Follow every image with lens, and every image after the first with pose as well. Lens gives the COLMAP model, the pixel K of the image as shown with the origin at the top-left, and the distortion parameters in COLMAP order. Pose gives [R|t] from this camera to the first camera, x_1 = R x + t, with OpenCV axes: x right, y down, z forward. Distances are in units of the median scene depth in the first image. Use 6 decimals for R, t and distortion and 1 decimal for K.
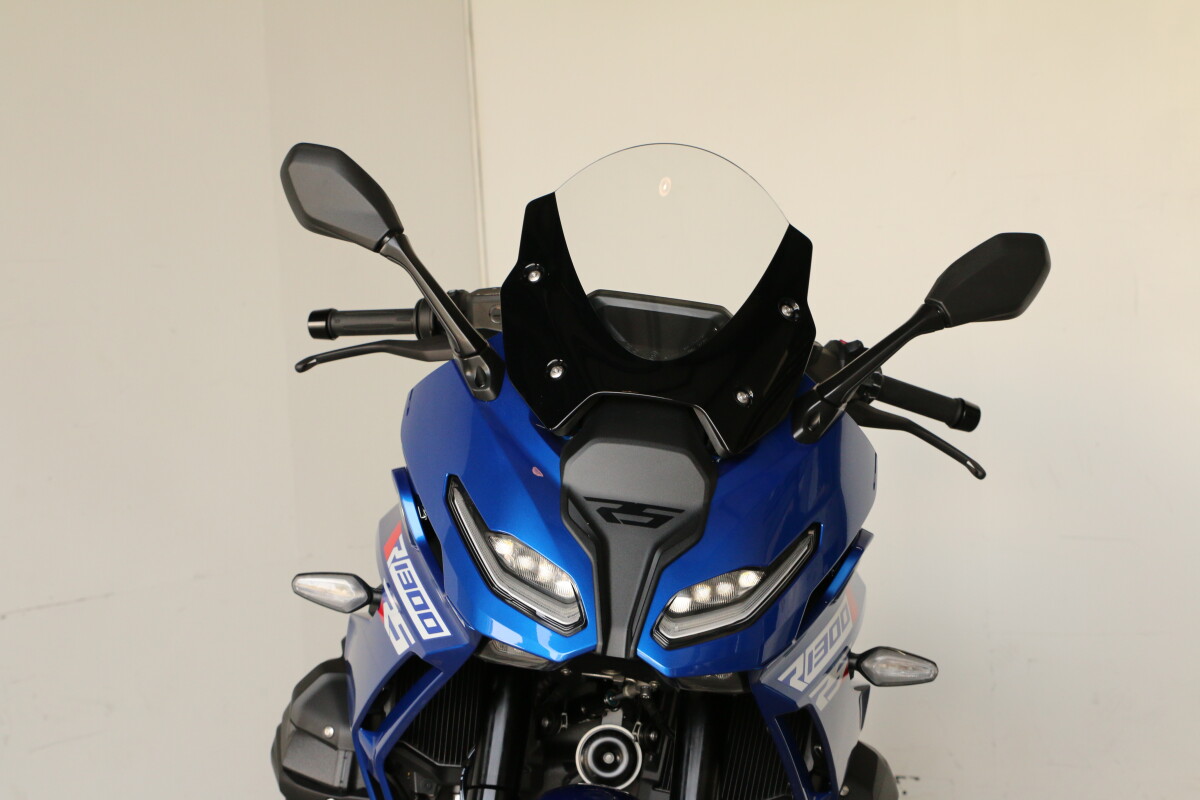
lens RADIAL K [[2282.7, 0, 600.0], [0, 2282.7, 400.0], [0, 0, 1]] dist [0.001425, 0.082686]
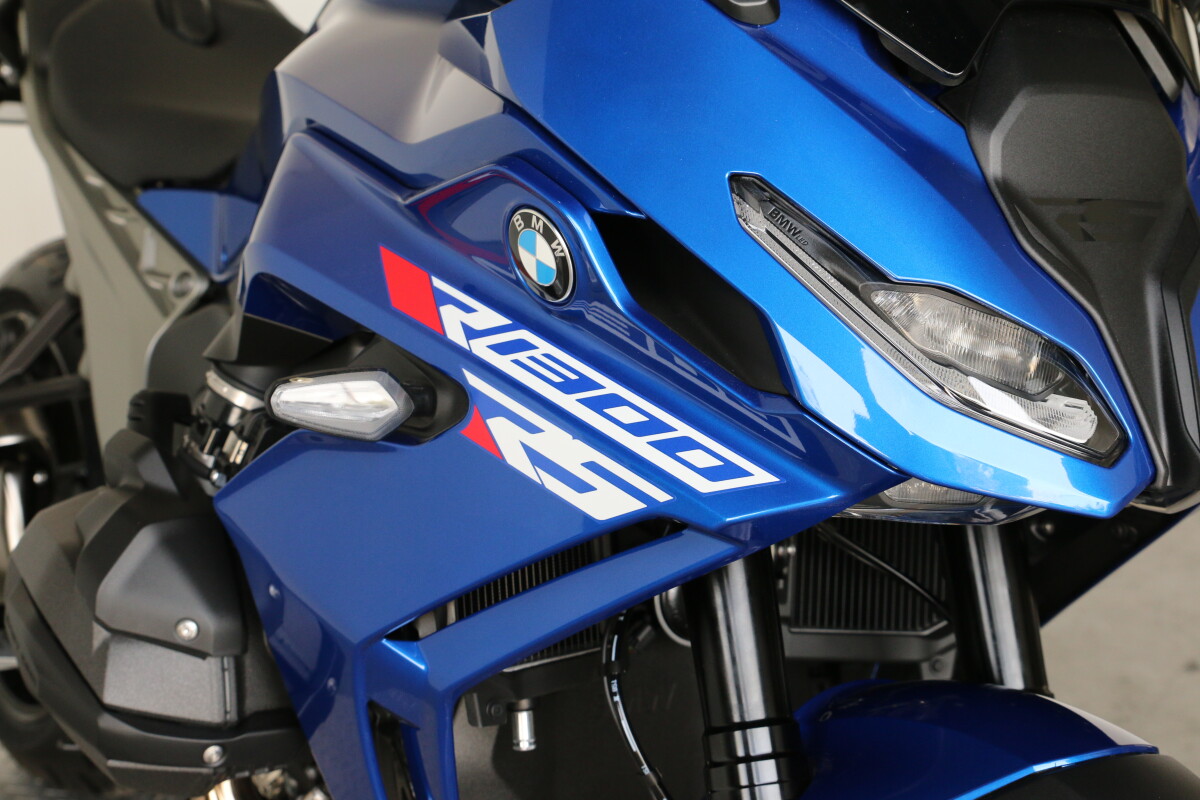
lens RADIAL K [[2282.7, 0, 600.0], [0, 2282.7, 400.0], [0, 0, 1]] dist [0.001425, 0.082686]
pose [[0.861910, -0.138842, 0.487682, -0.335179], [0.039134, 0.977128, 0.209021, -0.024883], [-0.505548, -0.161072, 0.847630, 0.550026]]
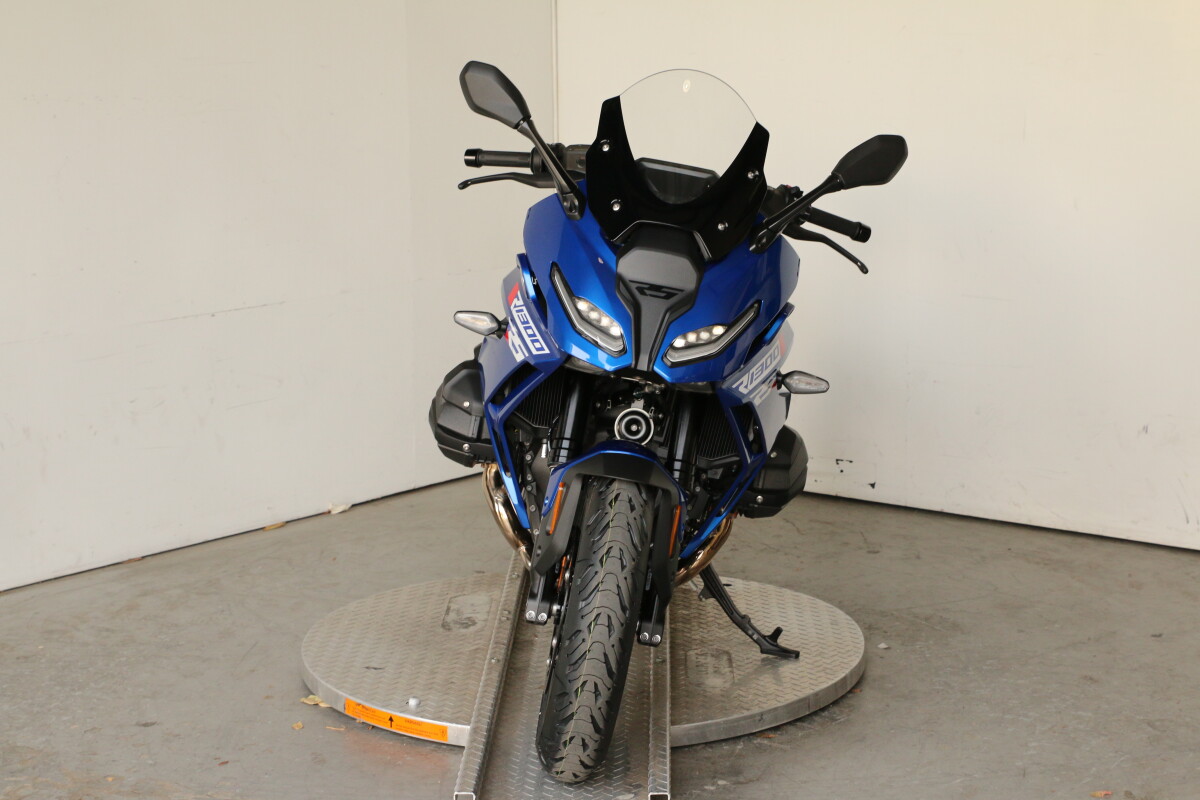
lens RADIAL K [[2282.7, 0, 600.0], [0, 2282.7, 400.0], [0, 0, 1]] dist [0.001425, 0.082686]
pose [[0.998682, 0.050628, -0.008490, -0.008773], [-0.049059, 0.989960, 0.132559, -0.093154], [0.015116, -0.131968, 0.991139, -0.727030]]
